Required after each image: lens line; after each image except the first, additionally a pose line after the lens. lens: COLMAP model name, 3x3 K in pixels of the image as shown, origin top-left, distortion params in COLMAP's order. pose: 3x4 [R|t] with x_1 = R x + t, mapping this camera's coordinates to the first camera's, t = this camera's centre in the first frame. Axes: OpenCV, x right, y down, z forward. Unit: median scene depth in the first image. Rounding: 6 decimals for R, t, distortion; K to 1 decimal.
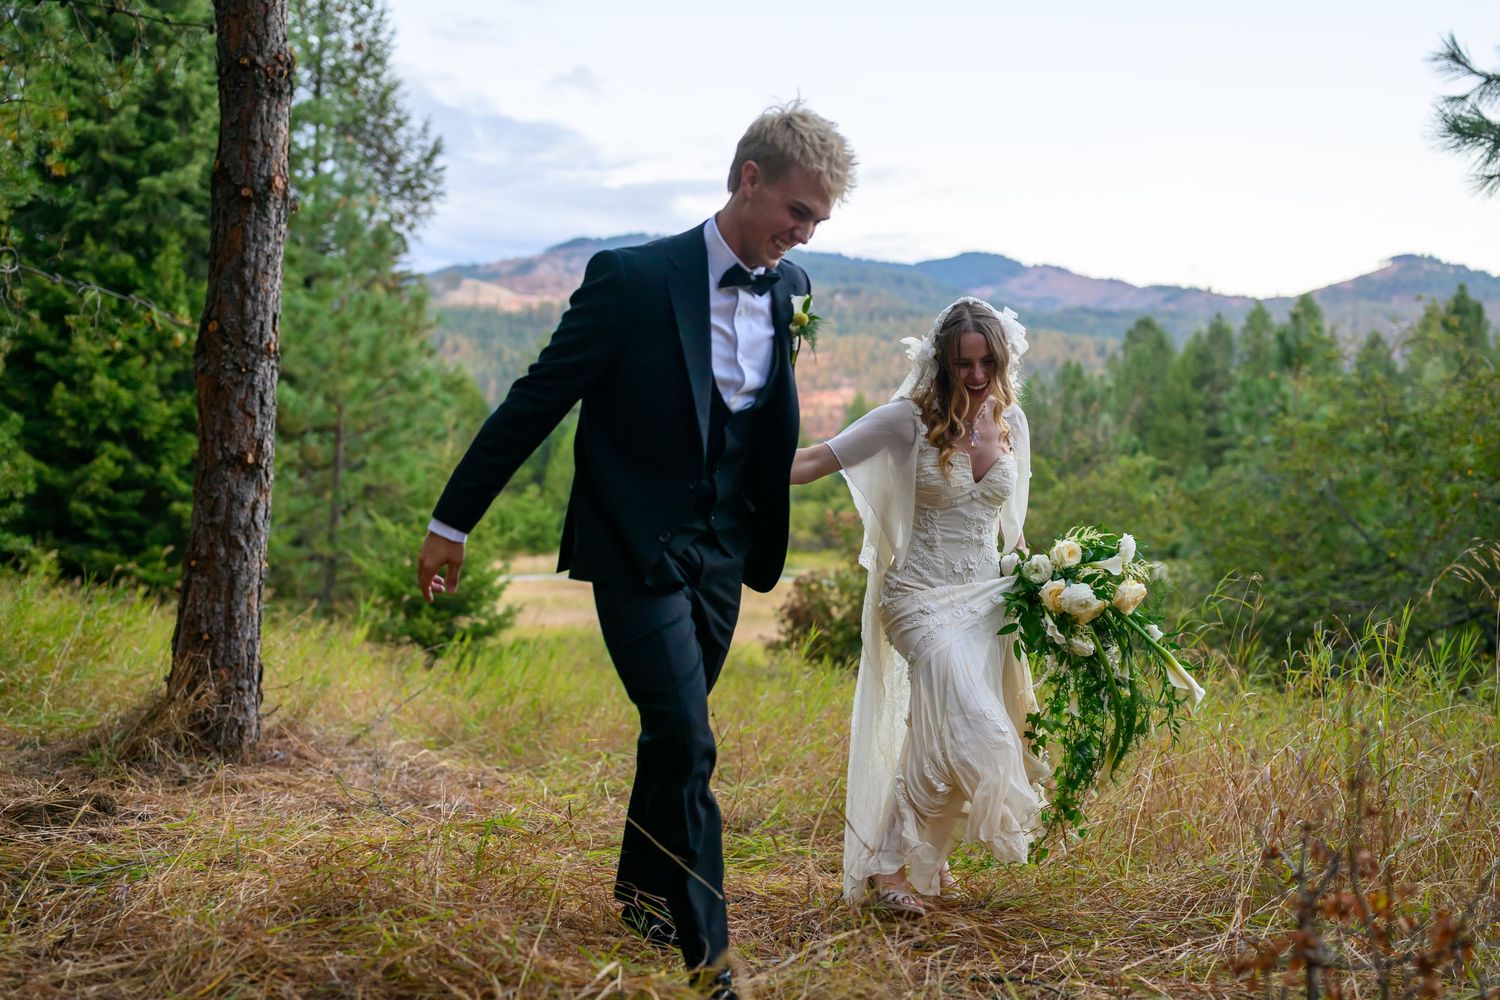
lens RADIAL K [[1440.7, 0, 750.9], [0, 1440.7, 494.5], [0, 0, 1]] dist [0.010888, 0.000000]
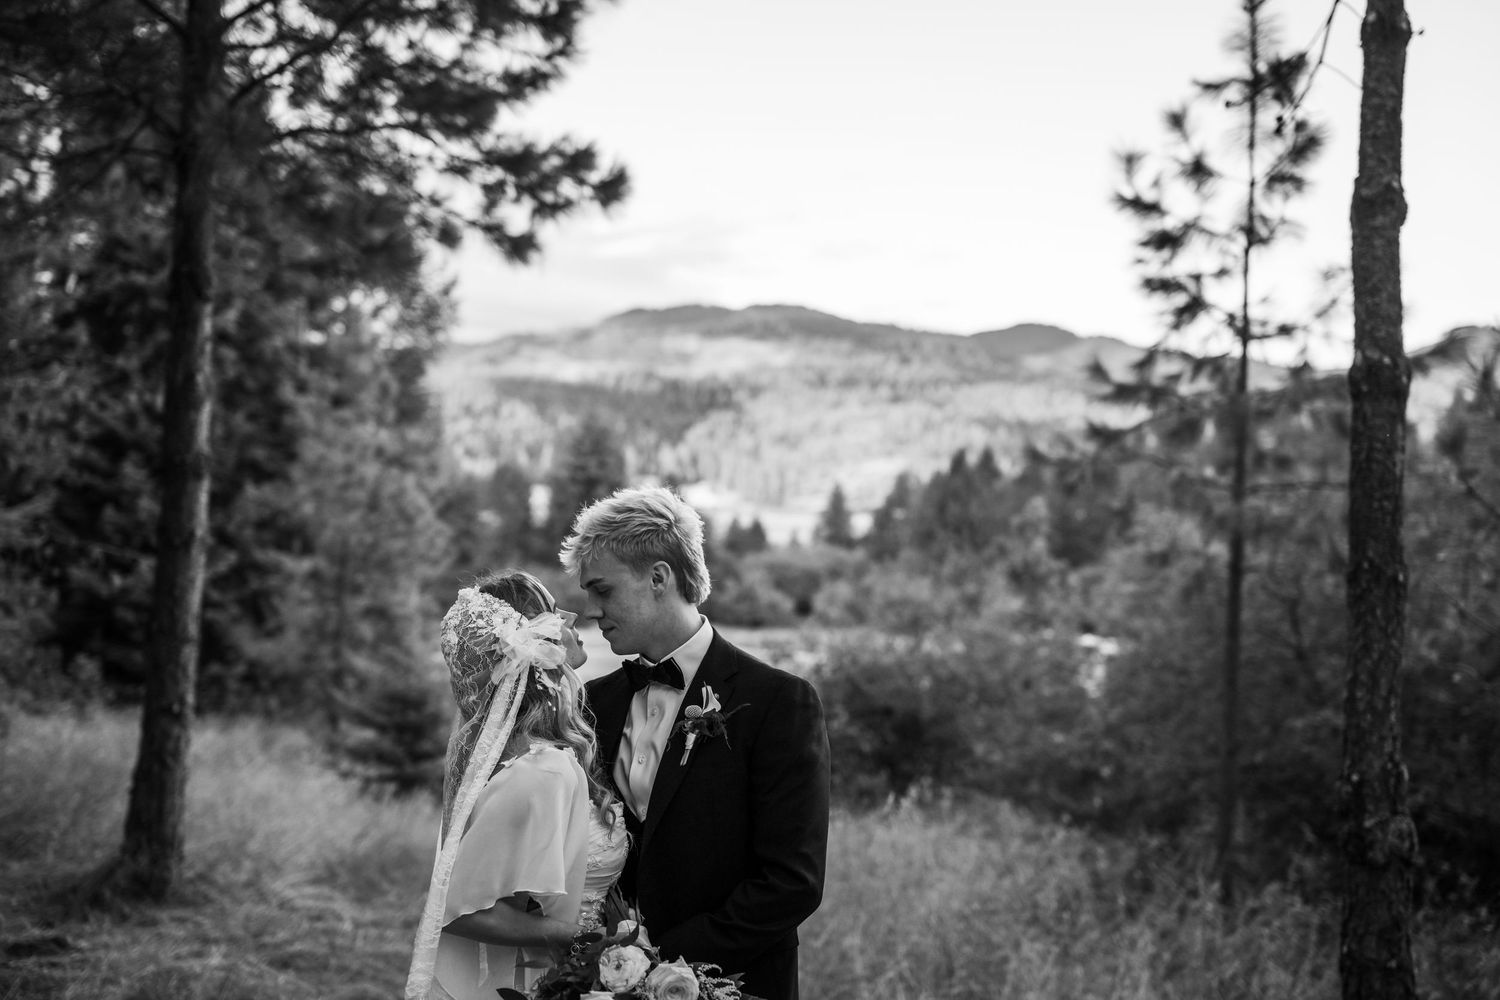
lens RADIAL K [[1440.7, 0, 748.3], [0, 1440.7, 508.1], [0, 0, 1]] dist [0.010888, 0.000000]
pose [[0.999201, 0.006334, -0.039463, 0.113566], [-0.007788, 0.999292, -0.036800, -0.063793], [0.039202, 0.037078, 0.998543, -0.187403]]
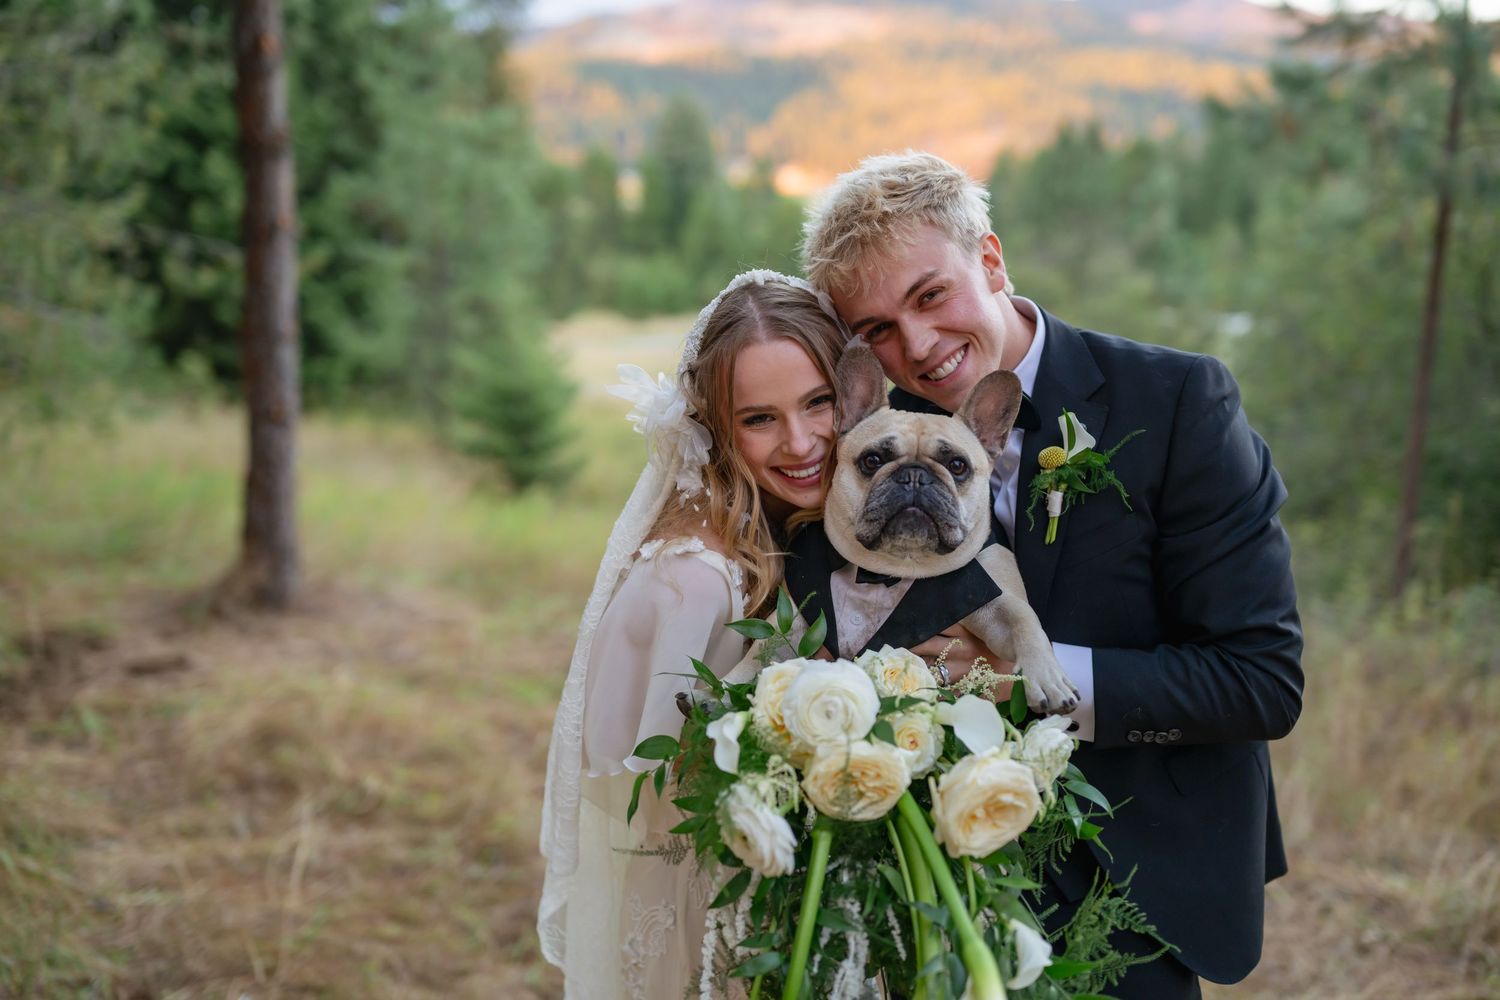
lens RADIAL K [[1440.7, 0, 759.1], [0, 1440.7, 504.5], [0, 0, 1]] dist [0.010888, 0.000000]
pose [[0.995308, 0.002152, -0.096732, 0.094982], [0.014928, 0.984368, 0.175490, -0.061867], [0.095598, -0.176111, 0.979717, -0.138304]]
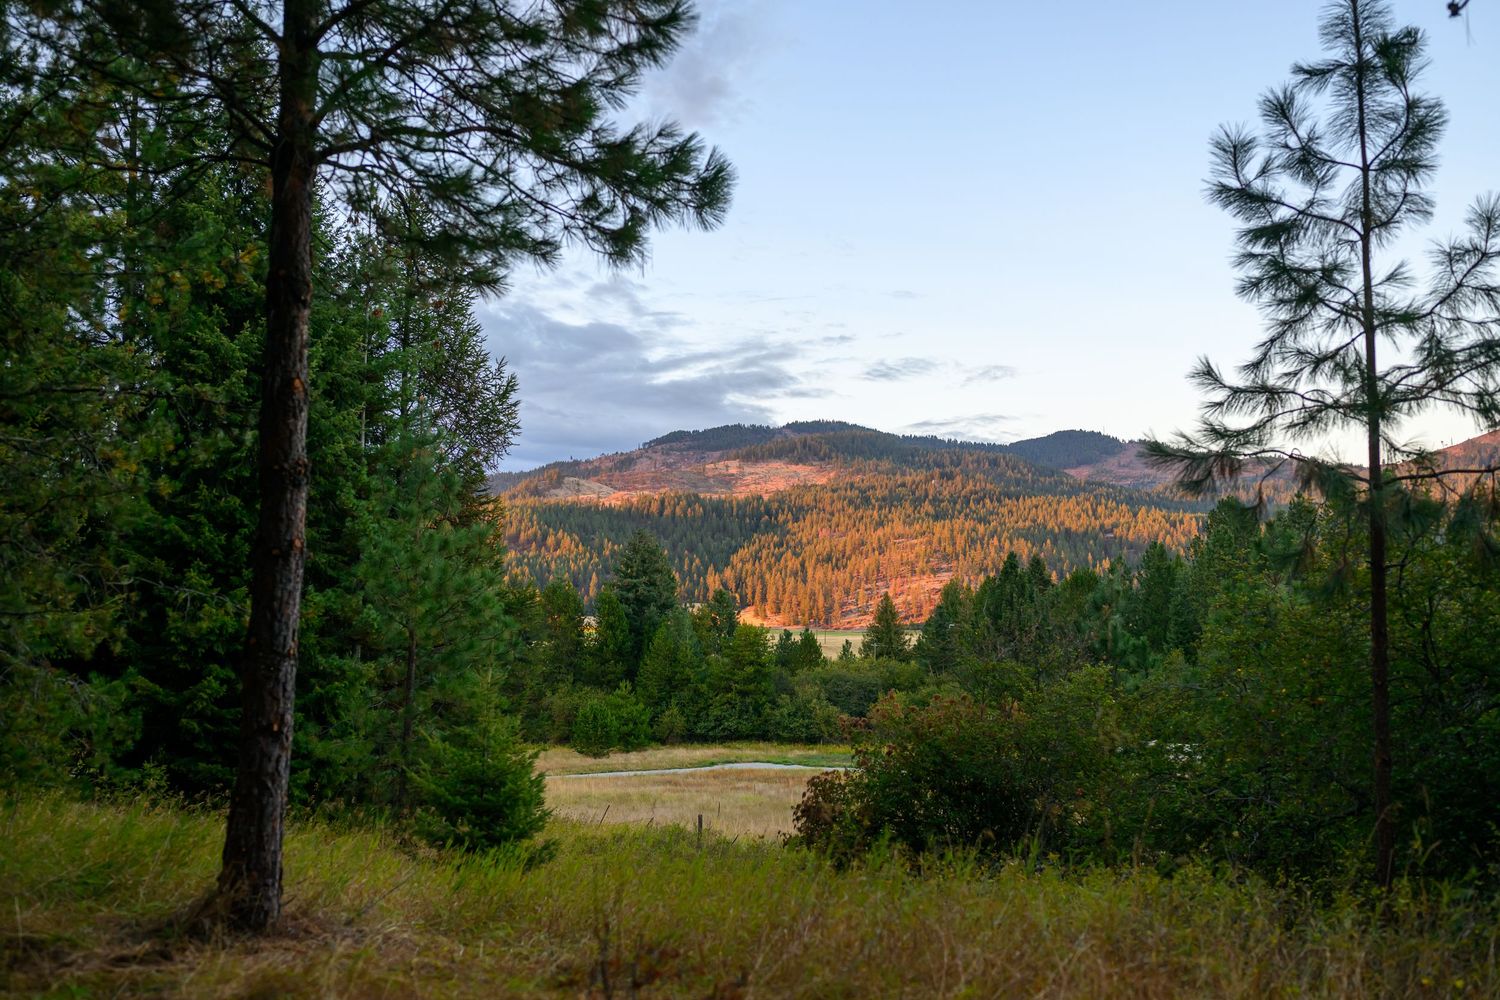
lens RADIAL K [[1440.7, 0, 746.2], [0, 1440.7, 505.0], [0, 0, 1]] dist [0.010888, 0.000000]
pose [[0.996963, -0.032572, -0.070742, 0.085066], [0.023650, 0.992065, -0.123484, -0.019215], [0.074203, 0.121436, 0.989822, -0.159454]]
